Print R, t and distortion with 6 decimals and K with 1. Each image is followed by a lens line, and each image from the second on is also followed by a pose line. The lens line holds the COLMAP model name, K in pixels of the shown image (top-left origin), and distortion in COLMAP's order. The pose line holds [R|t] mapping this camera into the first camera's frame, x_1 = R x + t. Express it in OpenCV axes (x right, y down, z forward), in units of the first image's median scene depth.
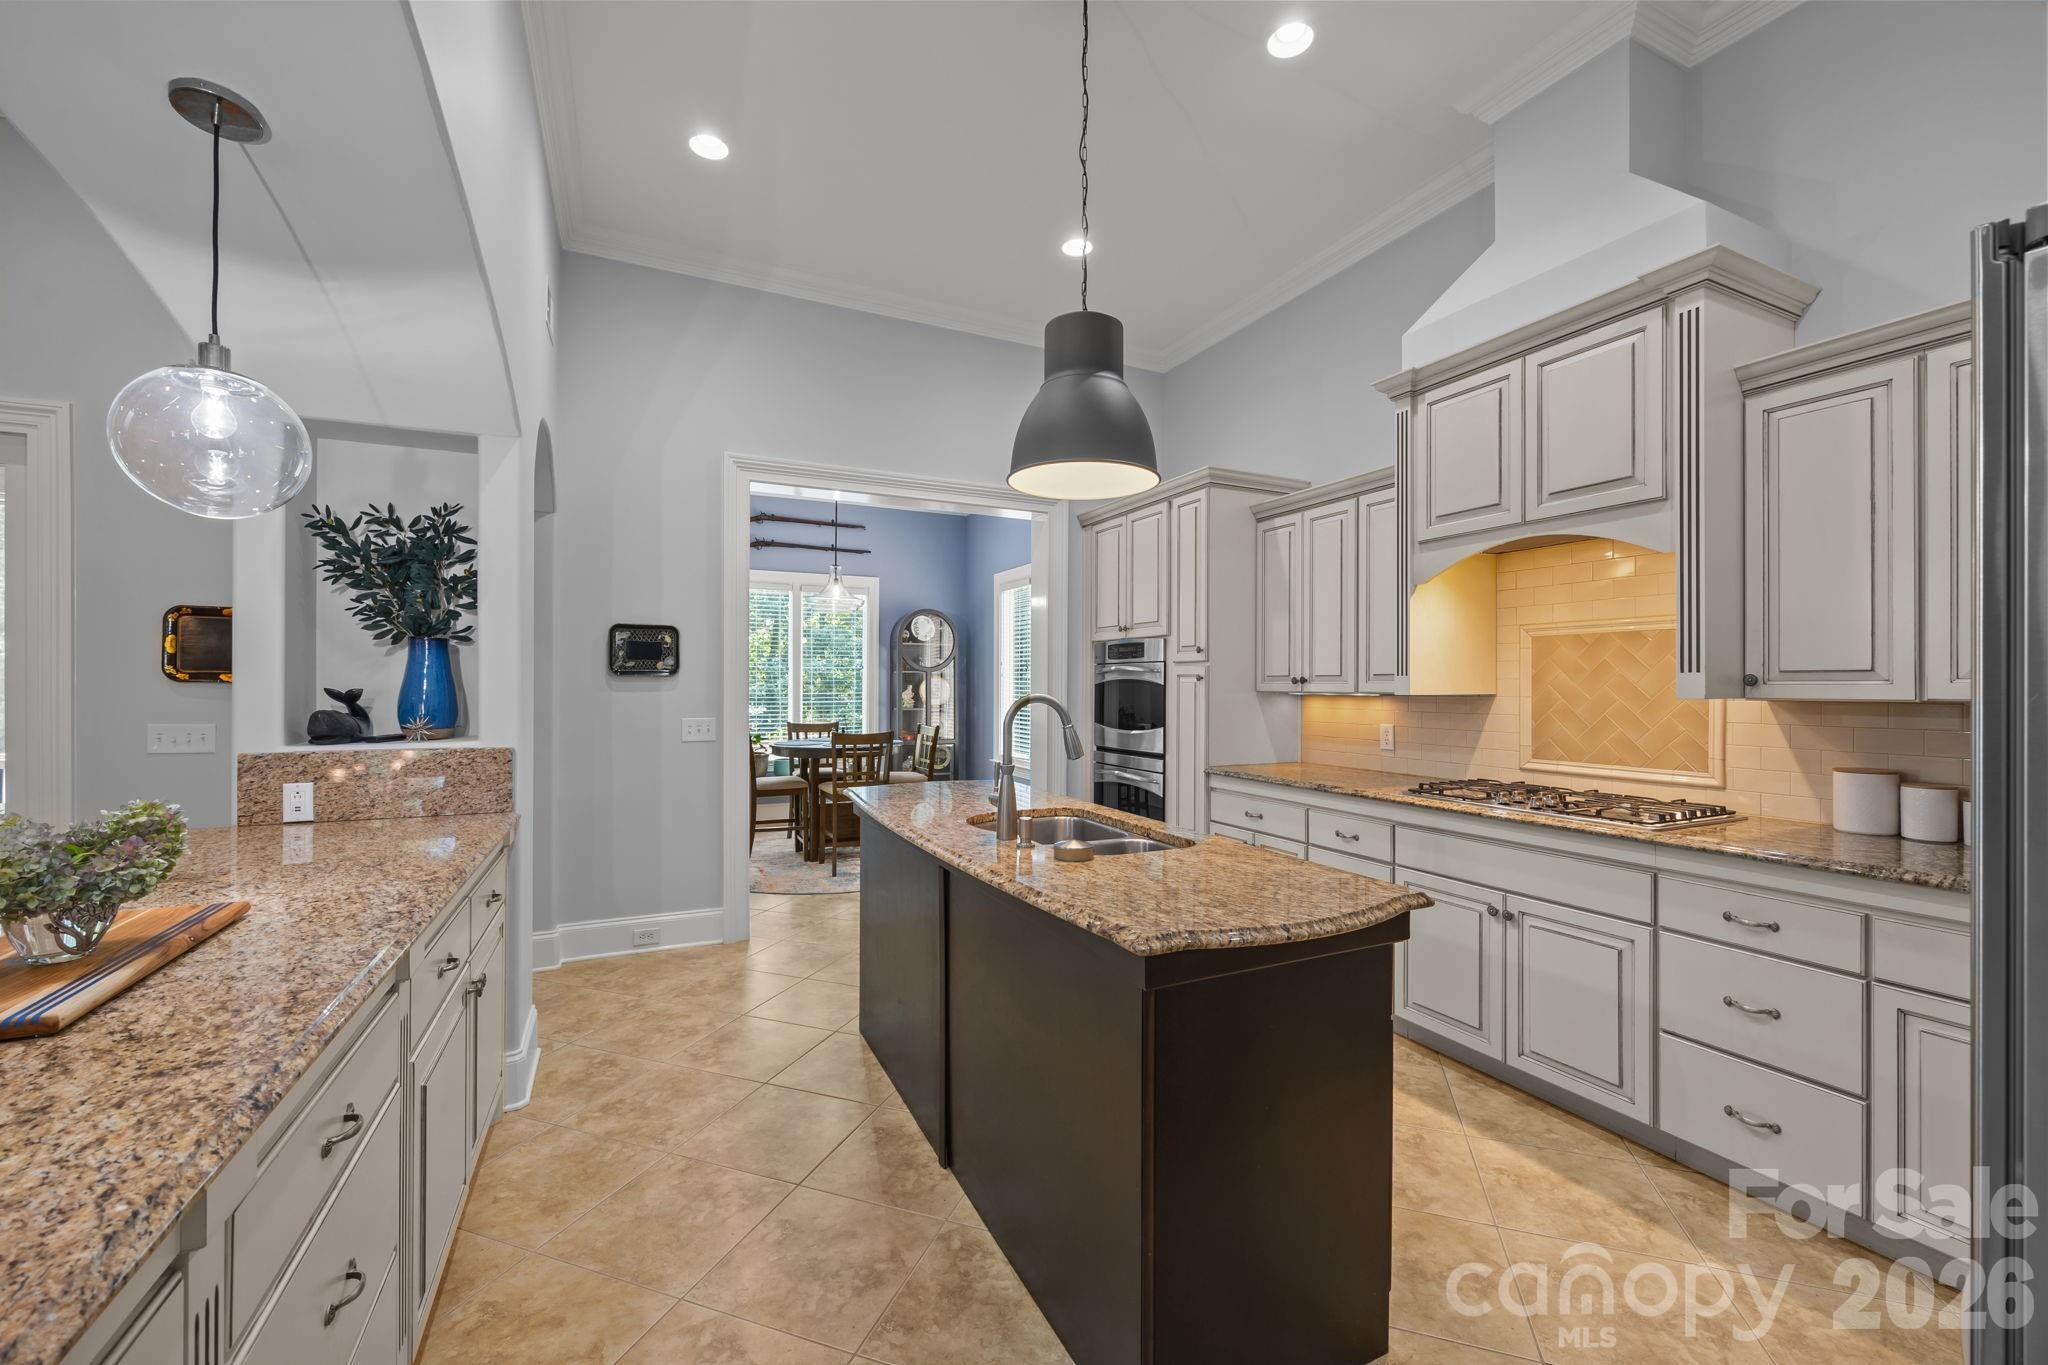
lens RADIAL K [[820.9, 0, 1026.9], [0, 820.9, 682.8], [0, 0, 1]] dist [0.000721, 0.000089]
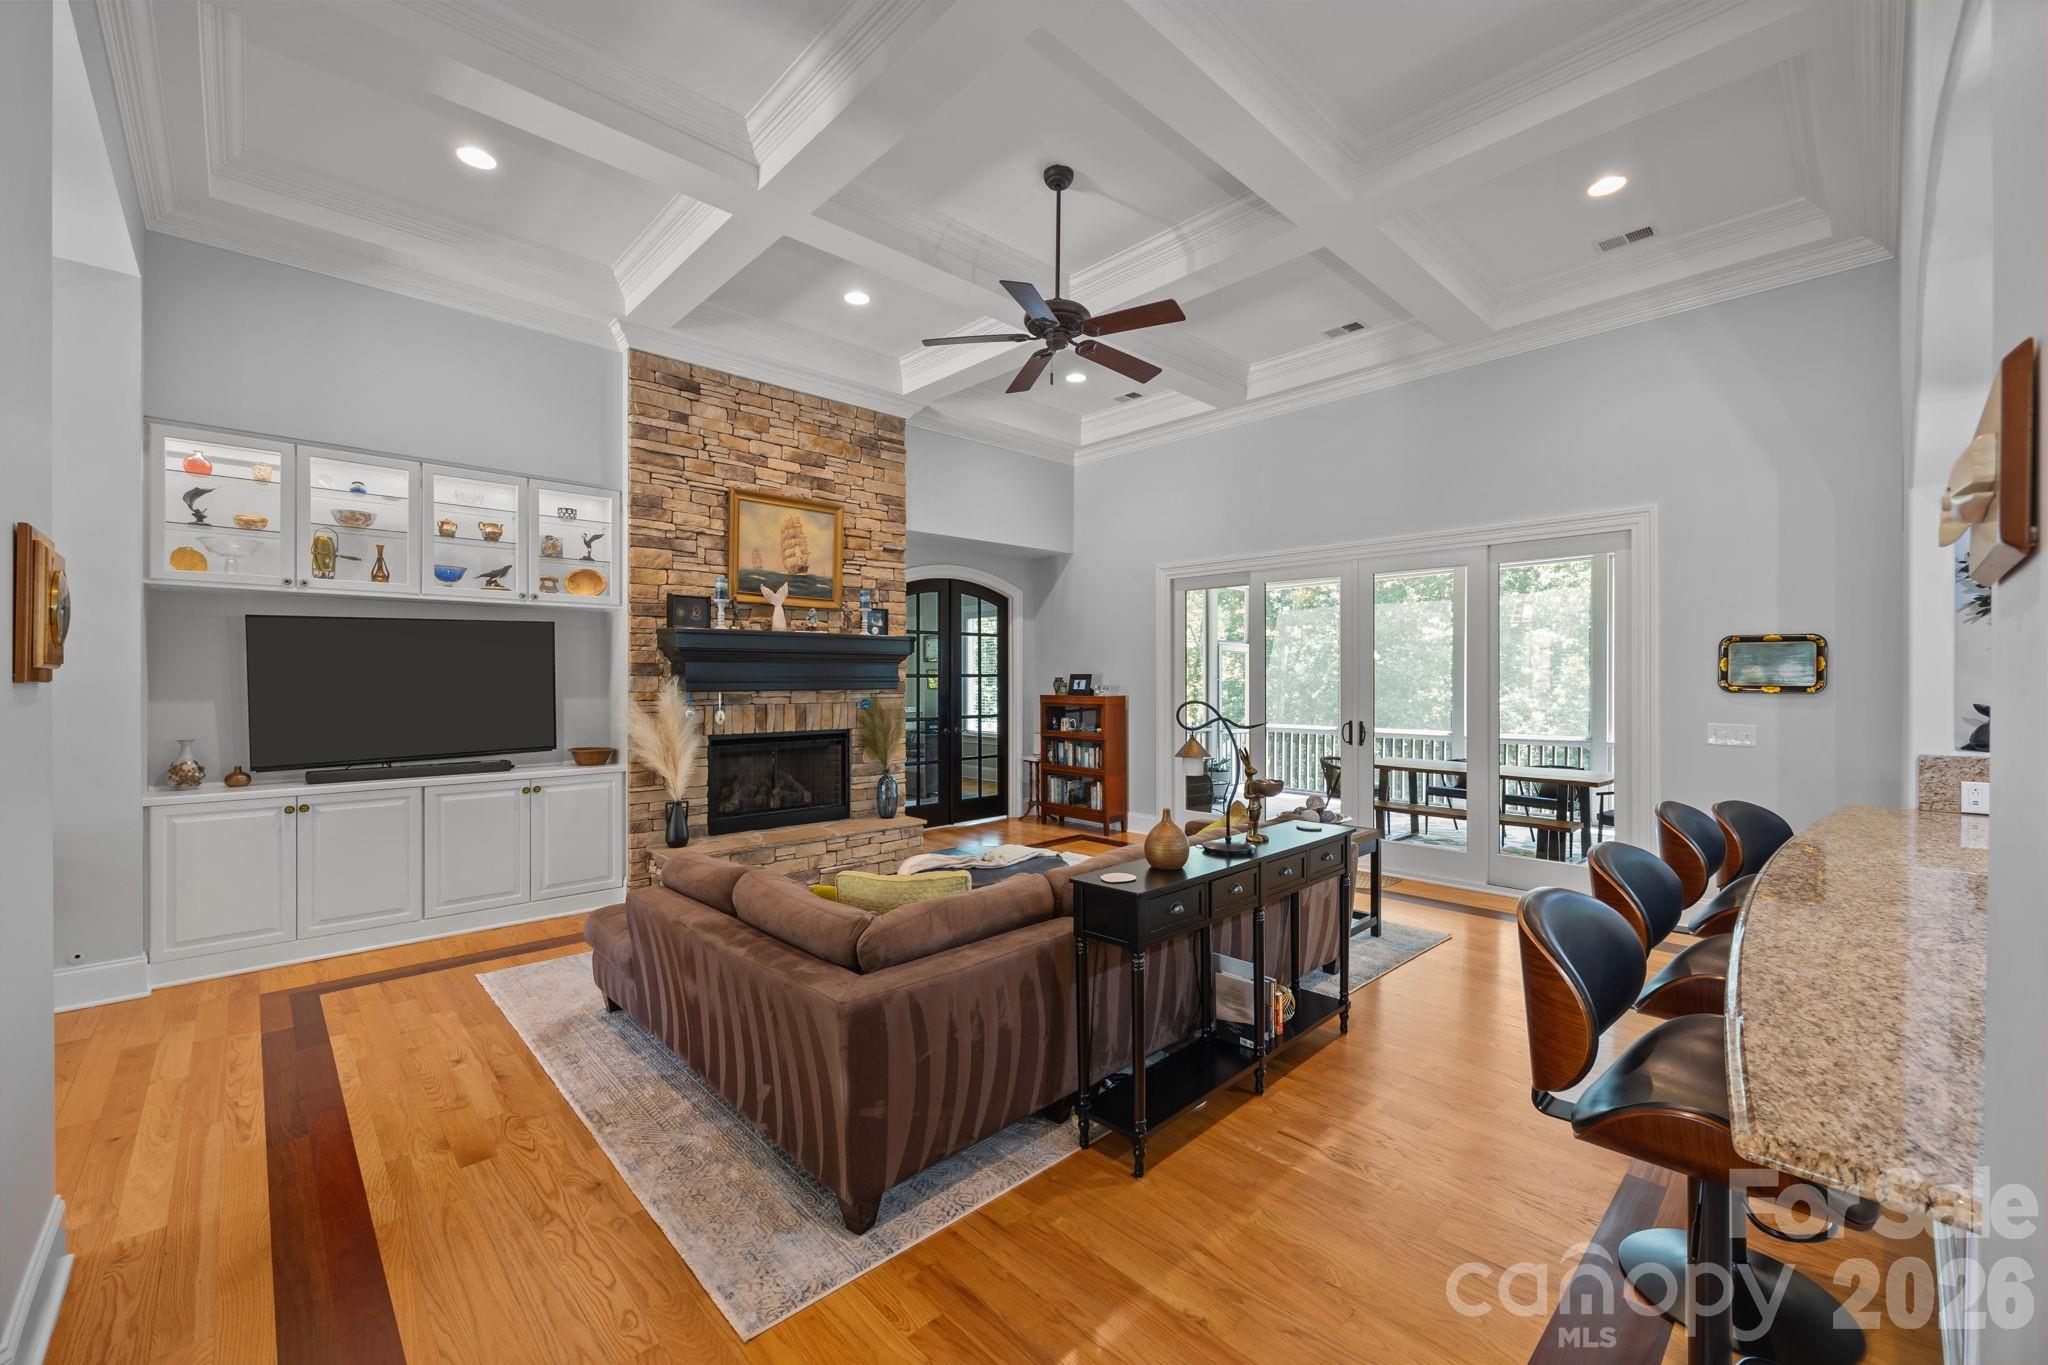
lens RADIAL K [[820.9, 0, 1024.9], [0, 820.9, 682.0], [0, 0, 1]] dist [0.000721, 0.000089]
pose [[0.311122, -0.002514, -0.950367, -0.170369], [0.001265, 0.999997, -0.002231, -0.024865], [0.950369, -0.000508, 0.311124, -0.712126]]
